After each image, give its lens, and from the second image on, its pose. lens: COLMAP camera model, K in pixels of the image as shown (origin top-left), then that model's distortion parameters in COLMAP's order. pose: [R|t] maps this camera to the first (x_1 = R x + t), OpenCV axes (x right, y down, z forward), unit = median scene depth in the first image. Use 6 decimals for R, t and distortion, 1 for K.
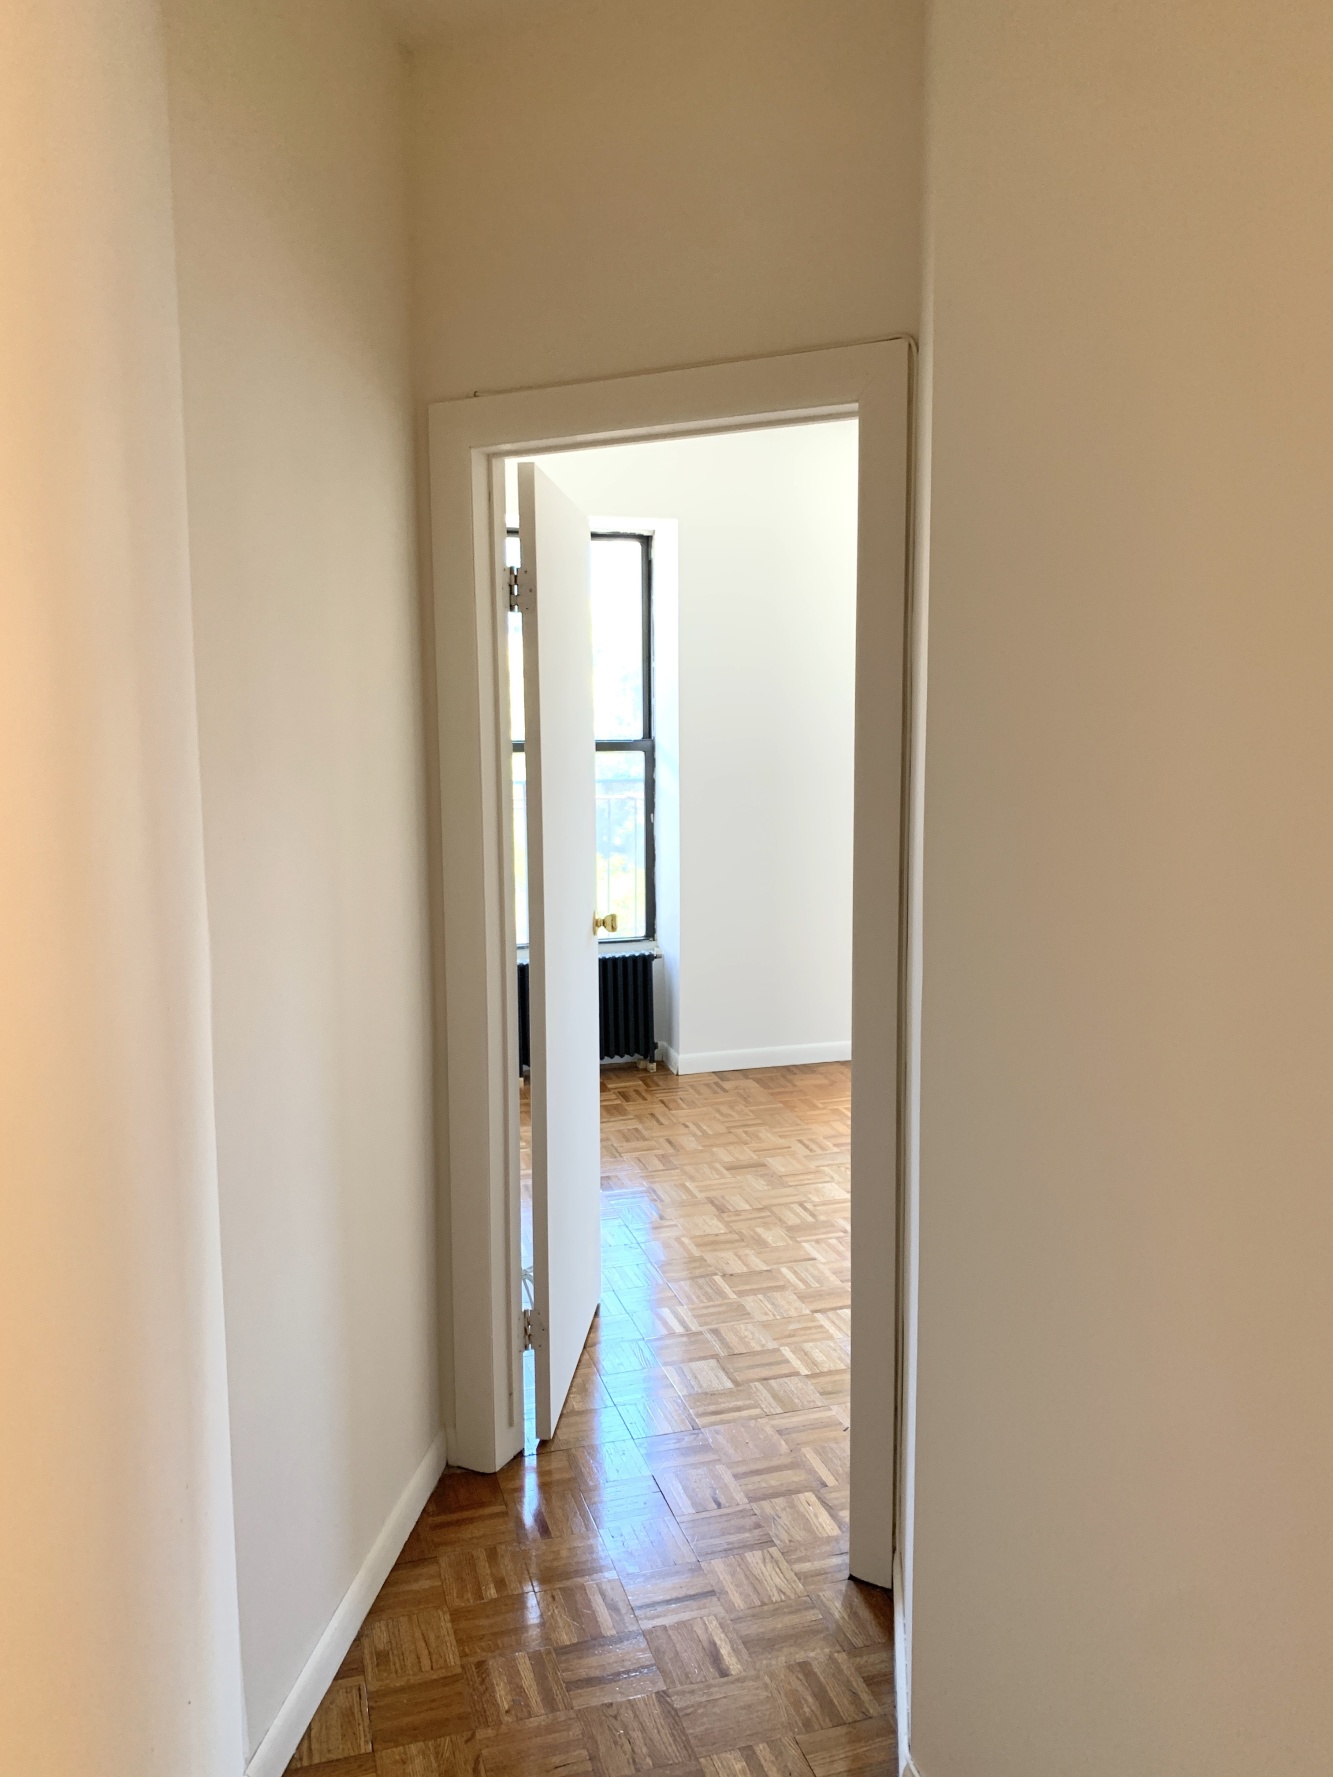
lens RADIAL K [[1353.0, 0, 667.6], [0, 1353.0, 885.0], [0, 0, 1]] dist [0.039513, -0.053978]
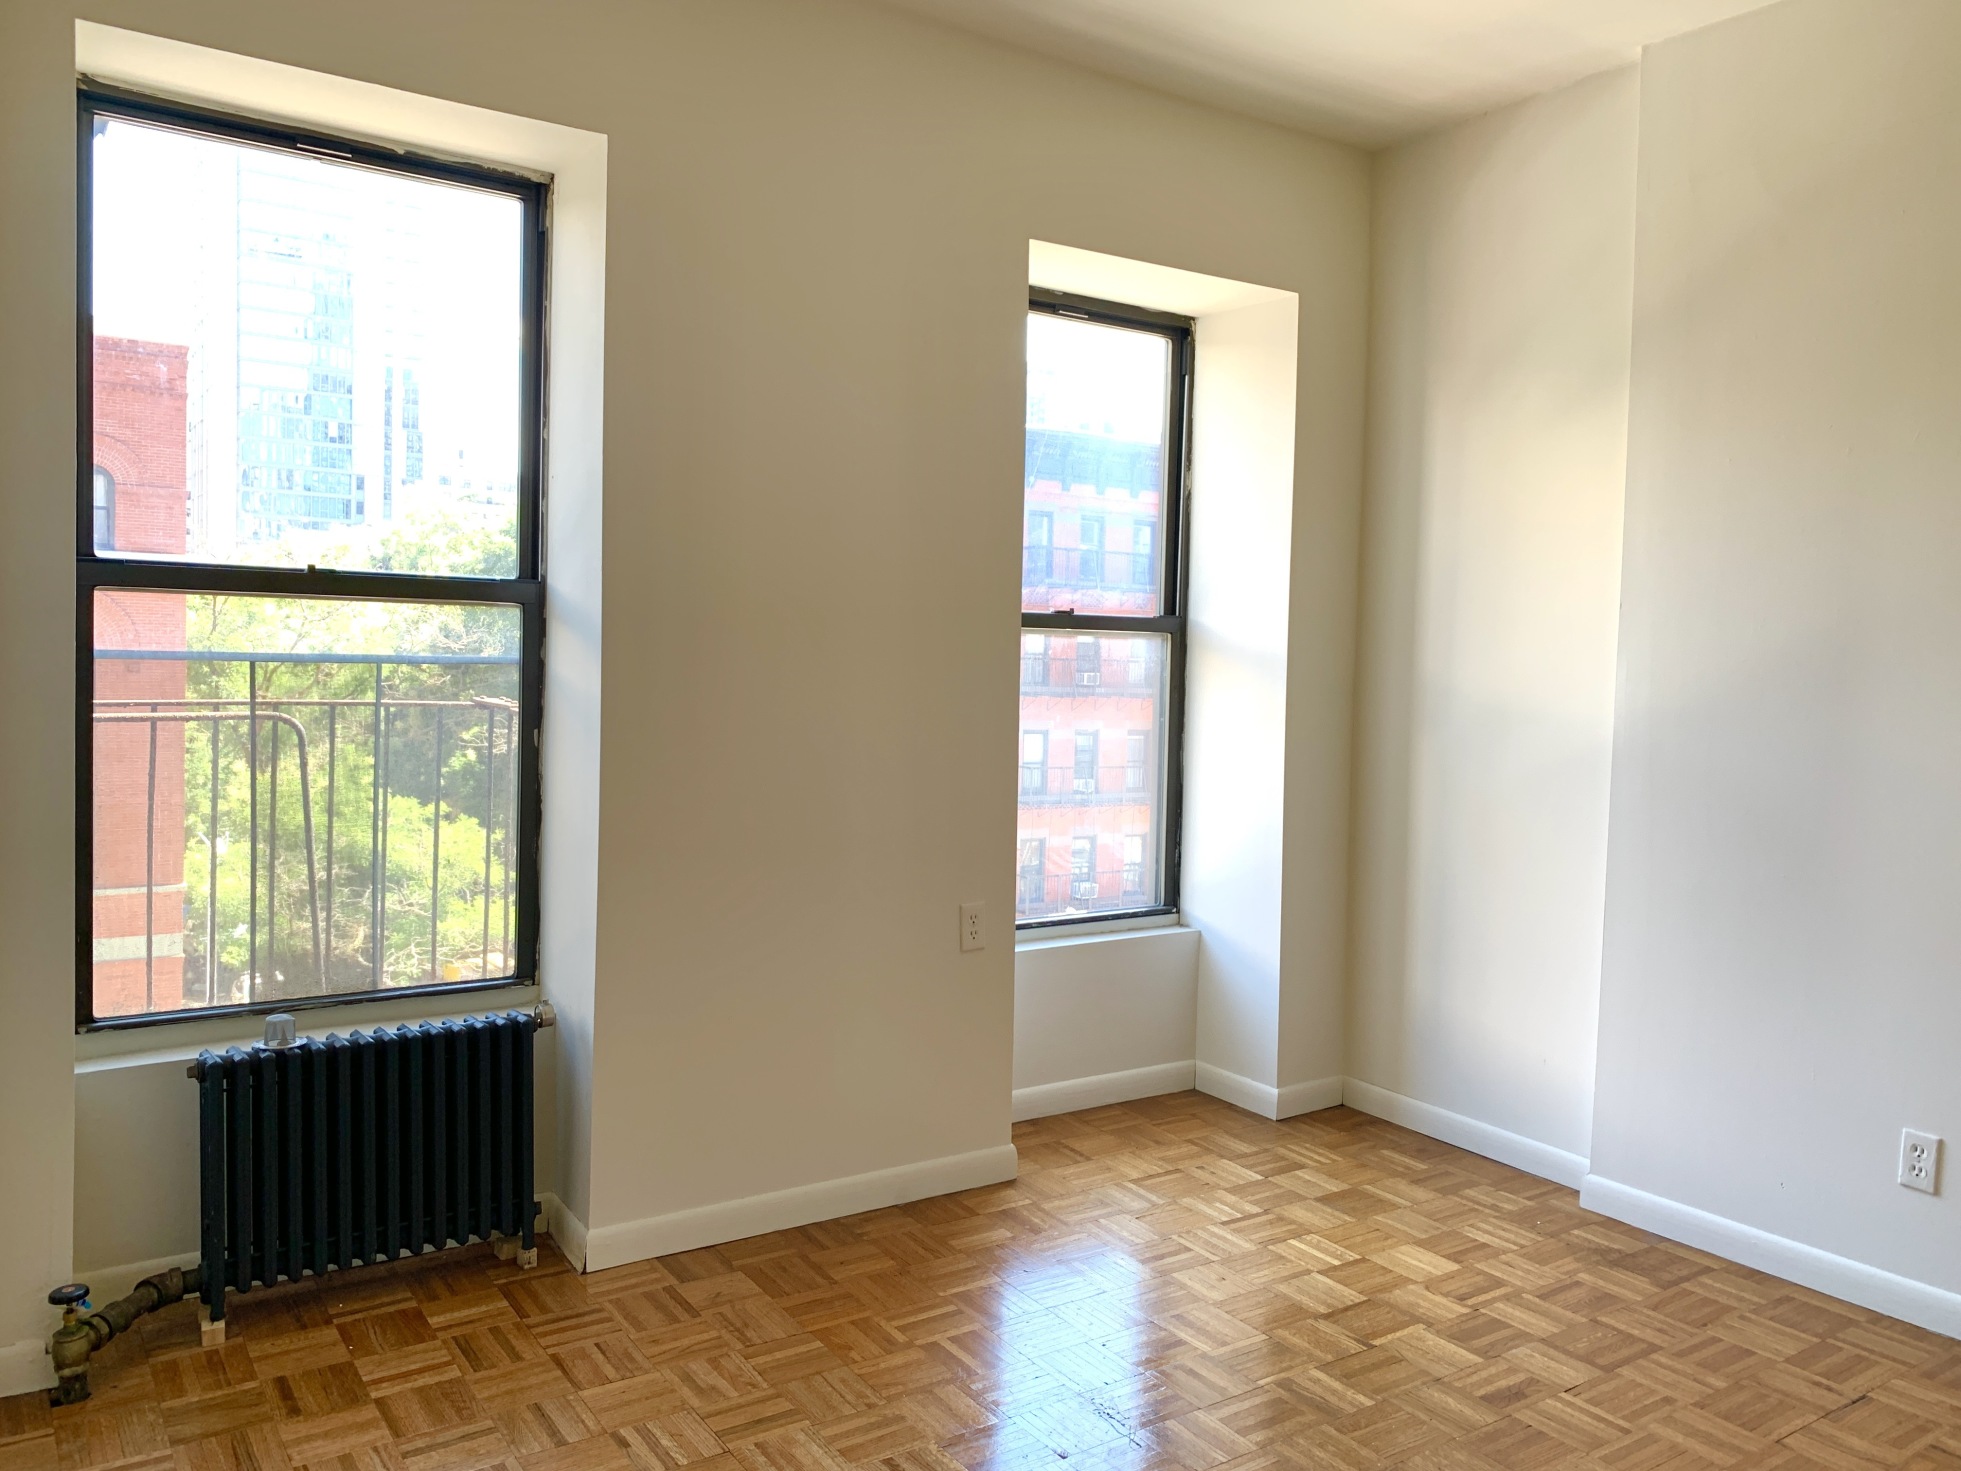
lens RADIAL K [[1493.1, 0, 978.8], [0, 1493.1, 740.7], [0, 0, 1]] dist [0.039513, -0.053978]
pose [[0.952266, 0.019642, 0.304636, -0.025950], [-0.000439, 0.998015, -0.062978, -0.014660], [-0.305268, 0.059838, 0.950385, 0.451898]]
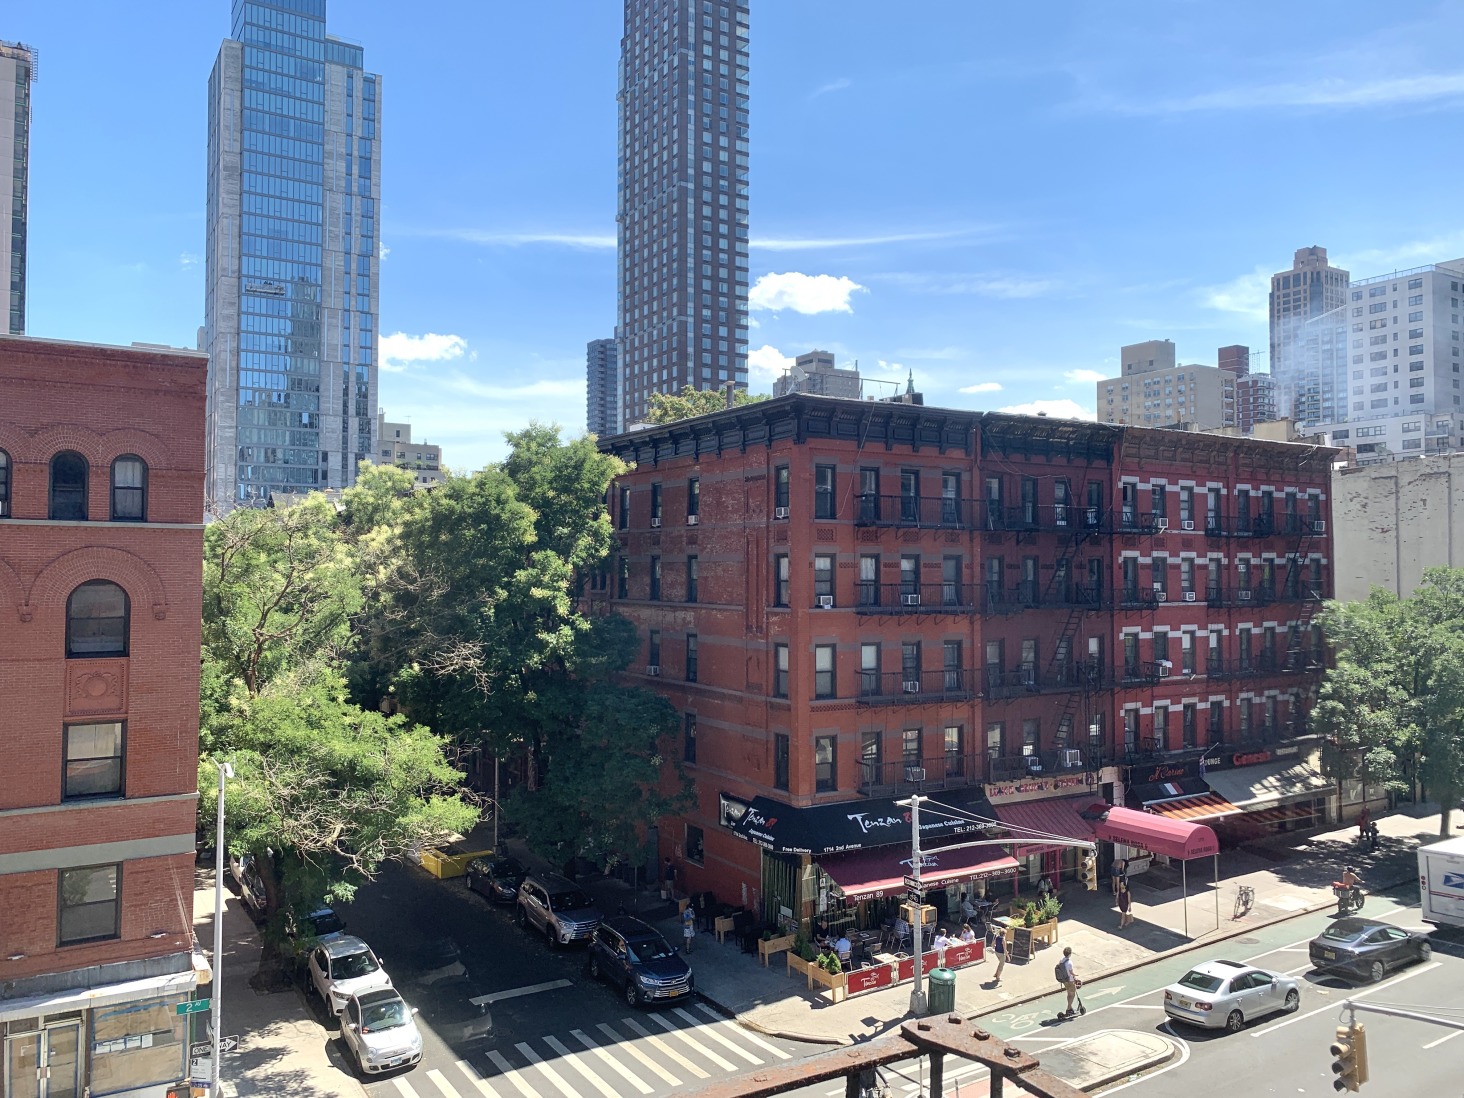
lens RADIAL K [[1114.7, 0, 728.8], [0, 1114.7, 548.1], [0, 0, 1]] dist [0.039513, -0.053978]
pose [[0.964424, 0.019151, 0.263666, -0.037793], [0.018480, 0.990048, -0.139508, -0.028271], [-0.263713, 0.139417, 0.954473, 0.502144]]
